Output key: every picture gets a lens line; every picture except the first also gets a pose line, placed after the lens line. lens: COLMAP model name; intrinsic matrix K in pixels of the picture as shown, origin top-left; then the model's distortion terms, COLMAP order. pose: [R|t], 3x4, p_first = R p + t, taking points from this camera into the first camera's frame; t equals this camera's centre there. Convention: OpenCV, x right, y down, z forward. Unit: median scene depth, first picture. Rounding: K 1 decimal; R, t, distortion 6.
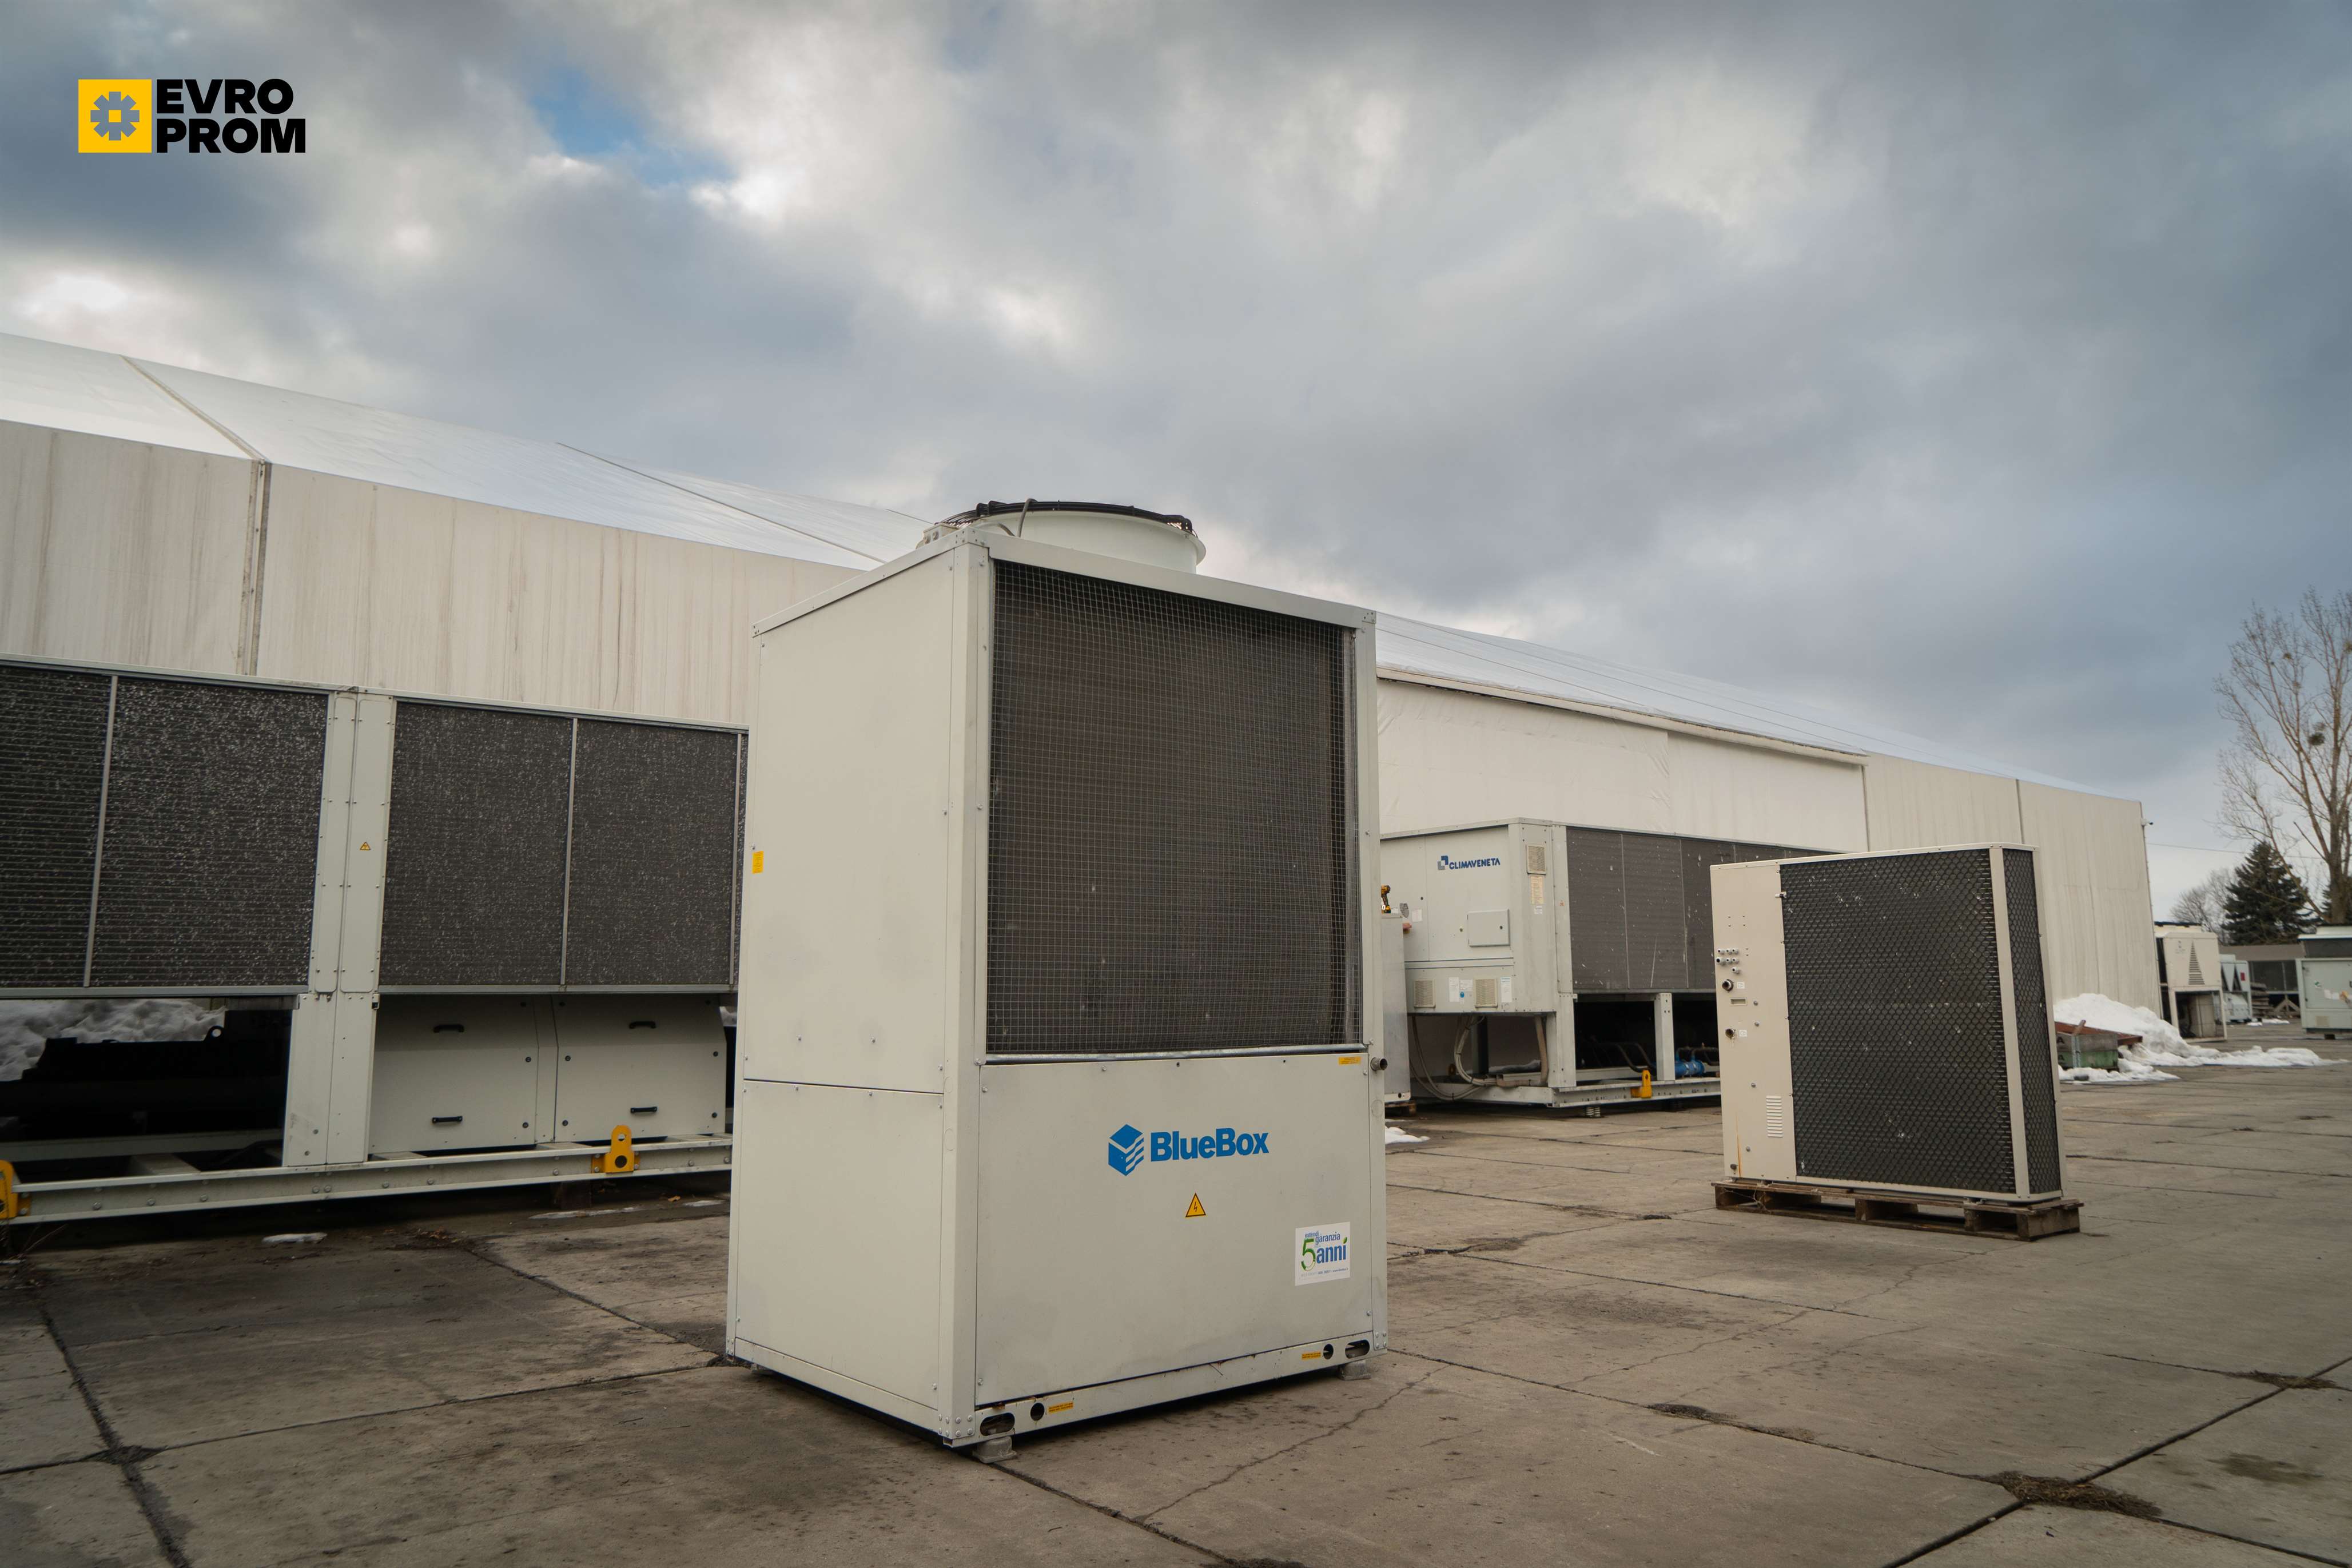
lens RADIAL K [[1630.2, 0, 1176.0], [0, 1630.2, 784.0], [0, 0, 1]] dist [-0.035083, 0.039534]
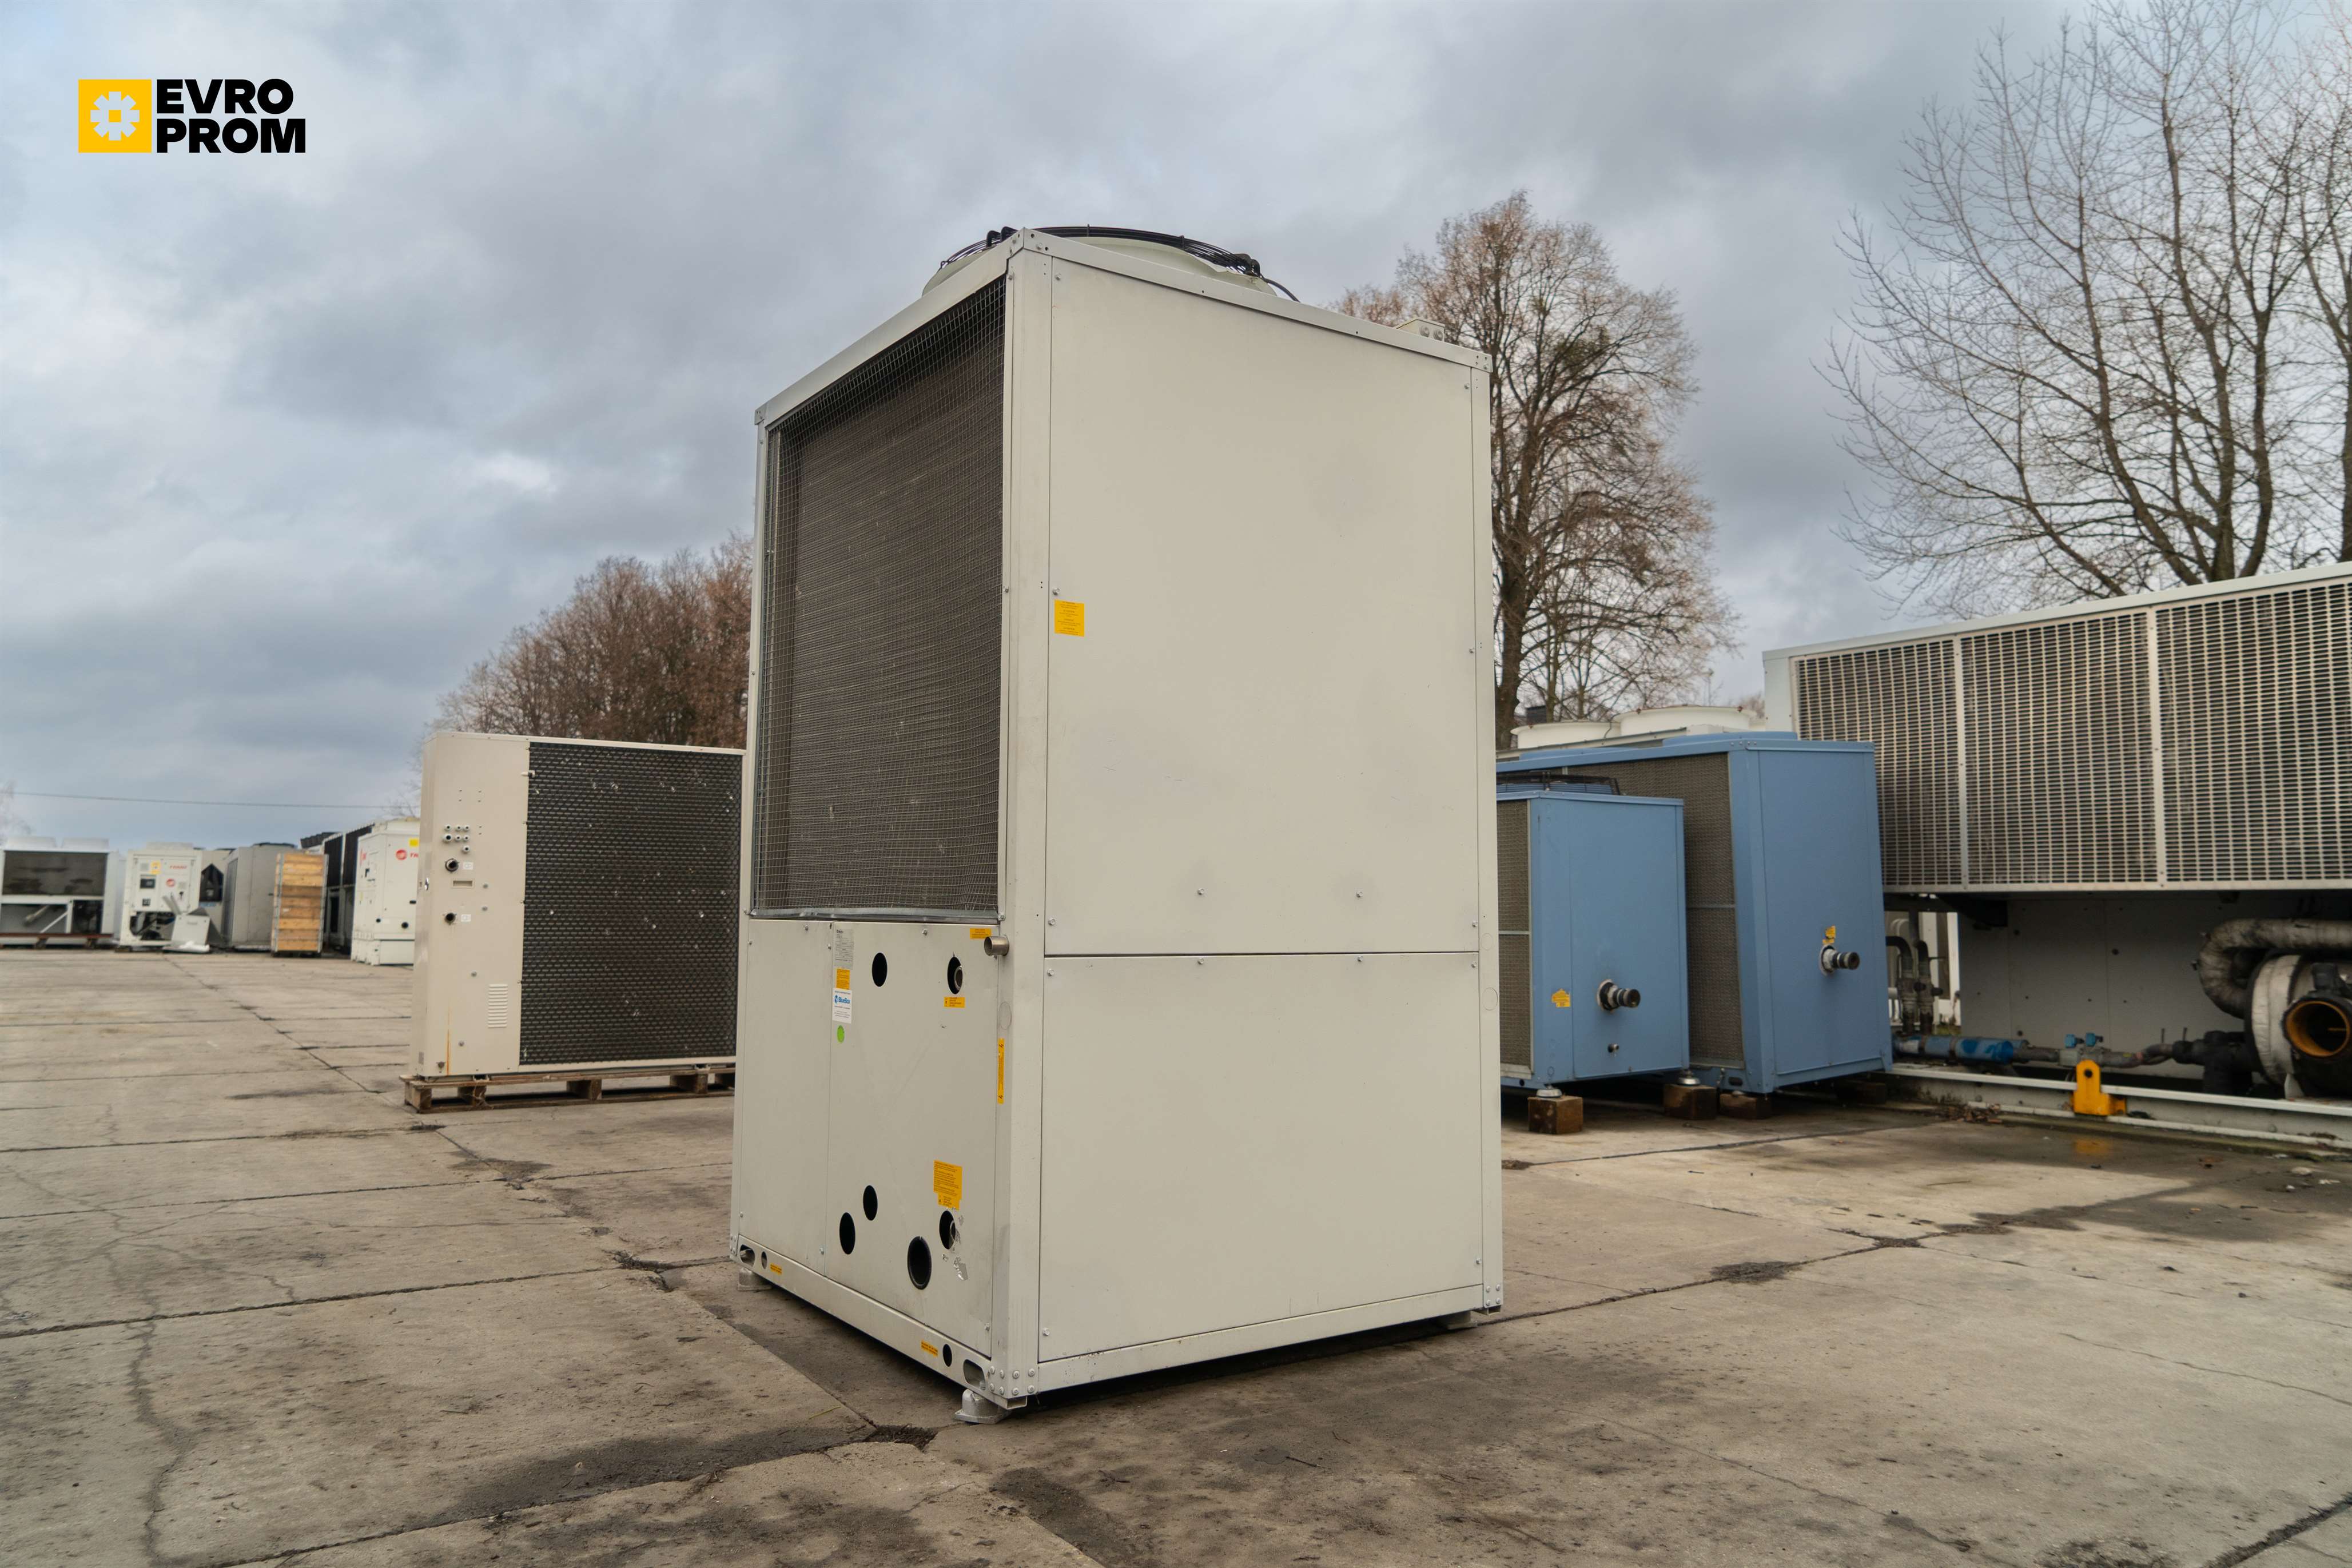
lens RADIAL K [[1630.2, 0, 1176.0], [0, 1630.2, 784.0], [0, 0, 1]] dist [-0.035083, 0.039534]
pose [[0.077380, 0.090659, 0.992871, -0.547913], [-0.142914, 0.986581, -0.078946, 0.097025], [-0.986706, -0.135786, 0.089298, 0.550950]]
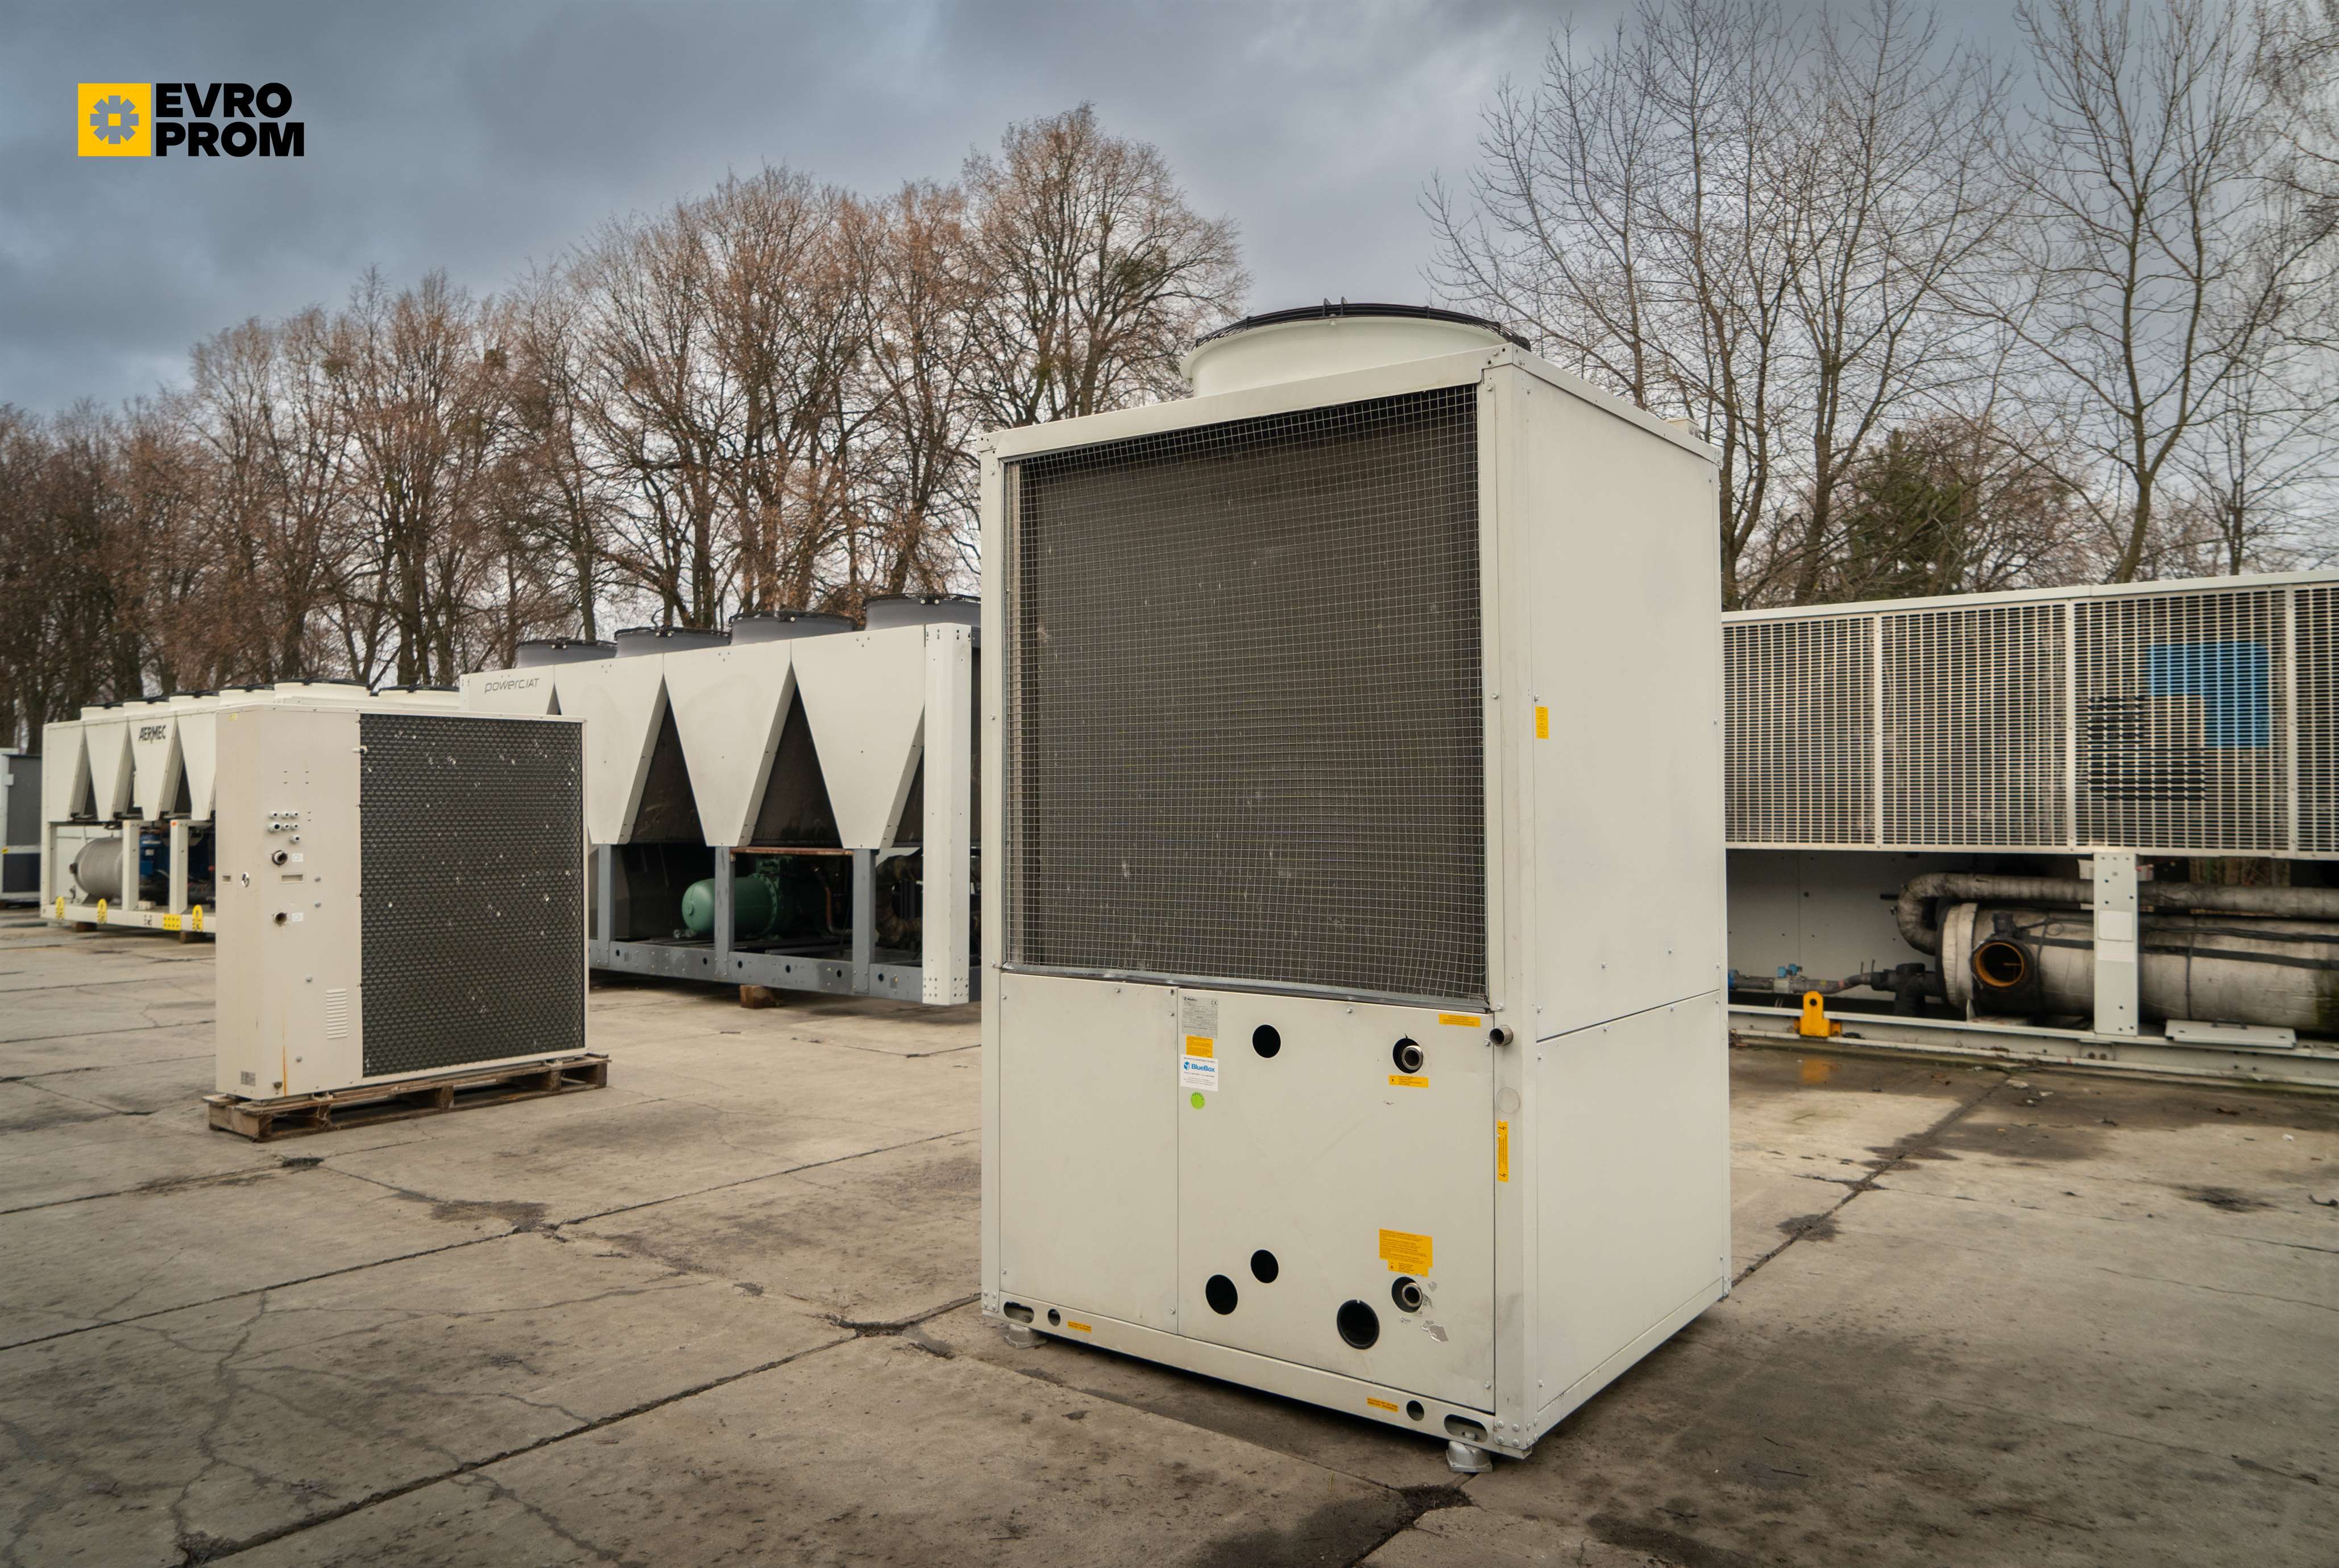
lens RADIAL K [[1625.7, 0, 1169.5], [0, 1625.7, 784.0], [0, 0, 1]] dist [-0.020278, 0.023226]
pose [[-0.242014, 0.022162, 0.970020, -0.545382], [-0.126588, 0.990473, -0.054213, 0.080023], [-0.961980, -0.135913, -0.236903, 0.808684]]
